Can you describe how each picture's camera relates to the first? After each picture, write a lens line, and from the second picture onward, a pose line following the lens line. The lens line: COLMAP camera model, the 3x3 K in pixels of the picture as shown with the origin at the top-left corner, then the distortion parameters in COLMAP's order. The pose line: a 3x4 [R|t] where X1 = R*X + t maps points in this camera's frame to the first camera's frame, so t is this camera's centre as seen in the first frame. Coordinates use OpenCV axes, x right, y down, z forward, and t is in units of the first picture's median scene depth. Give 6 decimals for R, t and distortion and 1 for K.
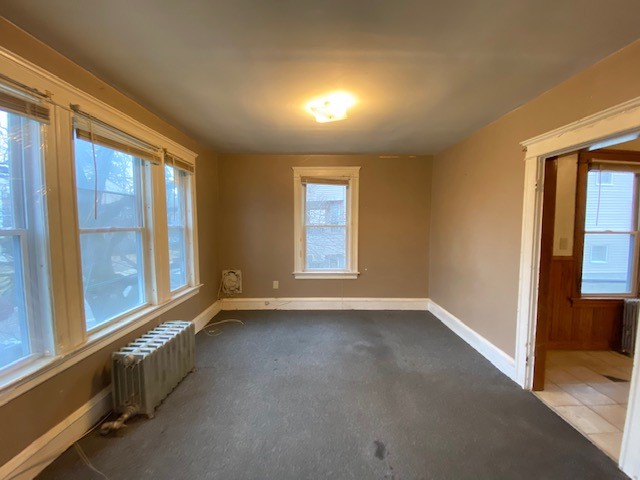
lens RADIAL K [[259.6, 0, 319.4], [0, 259.6, 239.9], [0, 0, 1]] dist [0.001274, 0.000031]
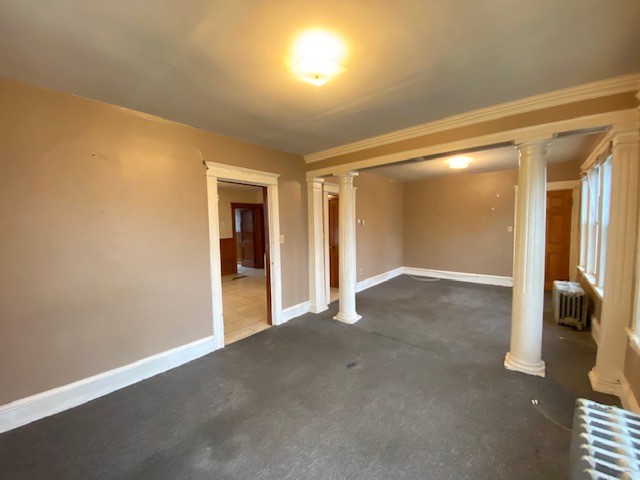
lens RADIAL K [[259.6, 0, 319.4], [0, 259.6, 239.9], [0, 0, 1]] dist [0.001274, 0.000031]
pose [[-0.772115, -0.022402, 0.635088, -0.397255], [0.064472, 0.991461, 0.113355, -0.091038], [-0.632204, 0.128468, -0.764077, 1.467923]]
